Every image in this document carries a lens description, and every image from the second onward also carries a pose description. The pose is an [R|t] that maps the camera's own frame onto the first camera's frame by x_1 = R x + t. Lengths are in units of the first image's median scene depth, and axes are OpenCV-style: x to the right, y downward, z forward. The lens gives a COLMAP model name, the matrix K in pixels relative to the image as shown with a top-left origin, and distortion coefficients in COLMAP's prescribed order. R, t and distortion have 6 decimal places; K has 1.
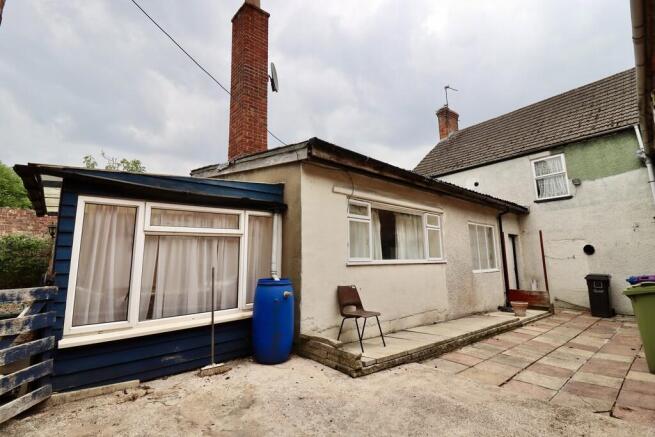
lens RADIAL K [[305.3, 0, 329.5], [0, 305.3, 207.5], [0, 0, 1]] dist [-0.007570, -0.007626]
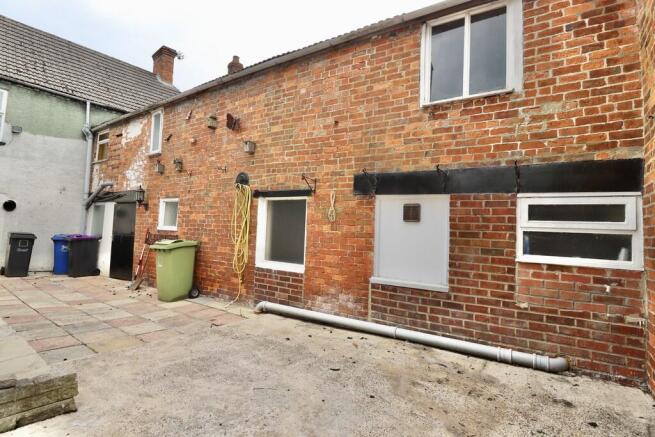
lens RADIAL K [[305.3, 0, 326.3], [0, 305.3, 210.5], [0, 0, 1]] dist [-0.007570, -0.007626]
pose [[-0.216172, 0.066670, 0.974076, -0.471241], [-0.213030, 0.970408, -0.113696, 0.113604], [-0.952831, -0.232086, -0.195572, 0.570974]]
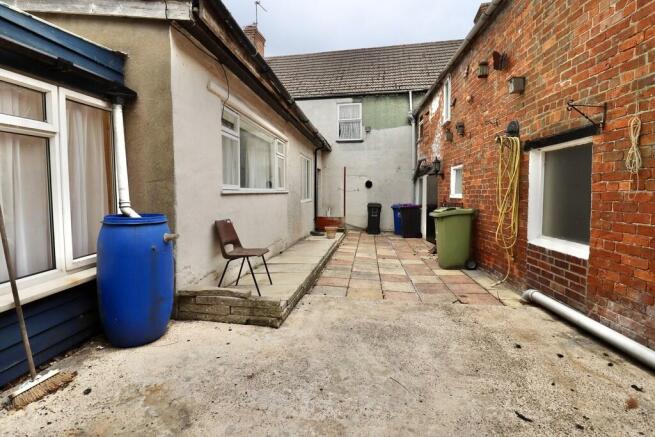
lens RADIAL K [[305.3, 0, 328.5], [0, 305.3, 209.8], [0, 0, 1]] dist [-0.007570, -0.007626]
pose [[0.754005, -0.027890, 0.656277, -0.267082], [-0.122692, 0.975535, 0.182420, 0.062586], [-0.645309, -0.218066, 0.732136, 0.290532]]
